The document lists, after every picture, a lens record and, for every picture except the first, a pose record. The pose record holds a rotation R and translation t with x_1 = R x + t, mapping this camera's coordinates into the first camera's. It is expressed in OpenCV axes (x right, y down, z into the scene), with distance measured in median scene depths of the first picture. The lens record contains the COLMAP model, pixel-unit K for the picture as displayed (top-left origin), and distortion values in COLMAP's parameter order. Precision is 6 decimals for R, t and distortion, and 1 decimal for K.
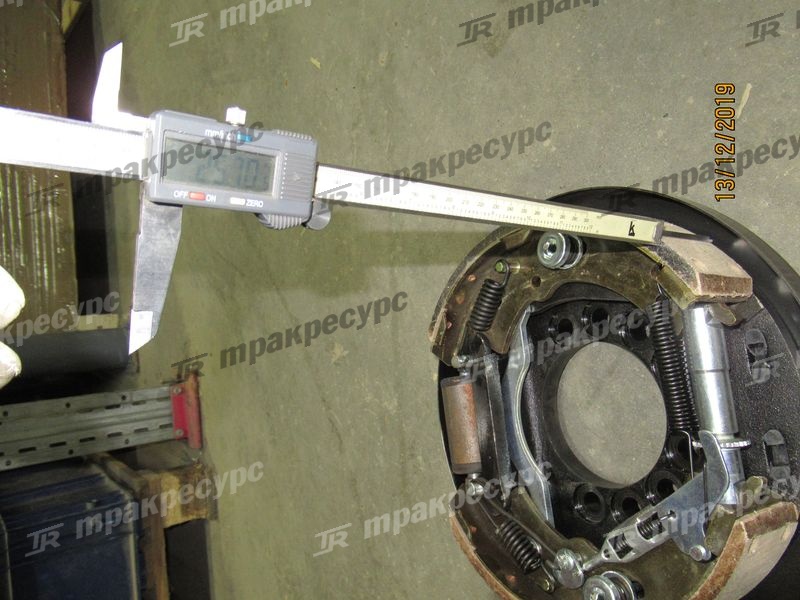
lens RADIAL K [[565.3, 0, 400.0], [0, 565.3, 300.0], [0, 0, 1]] dist [-0.006495, -0.008291]
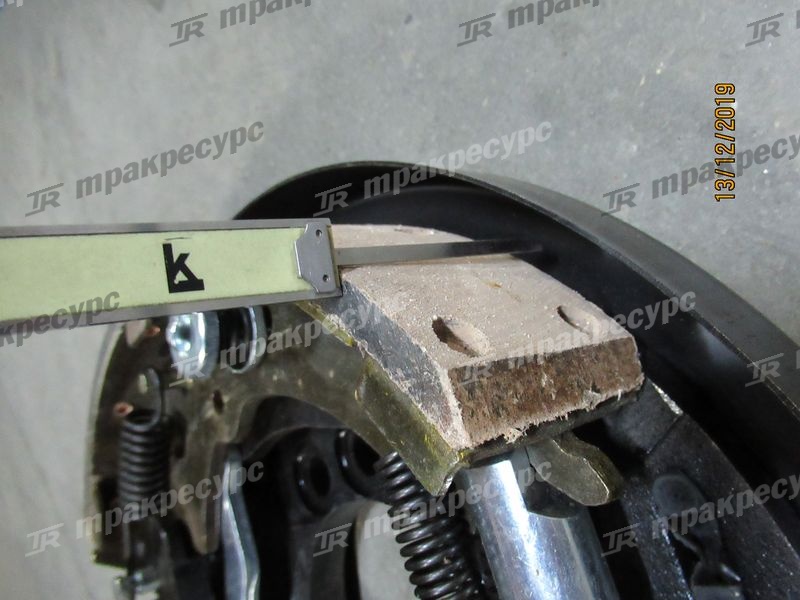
lens RADIAL K [[565.3, 0, 400.0], [0, 565.3, 300.0], [0, 0, 1]] dist [-0.006495, -0.008291]
pose [[0.978463, -0.178140, 0.104291, 0.444395], [0.187293, 0.978557, -0.085721, -0.059418], [-0.086784, 0.103408, 0.990846, 0.649703]]
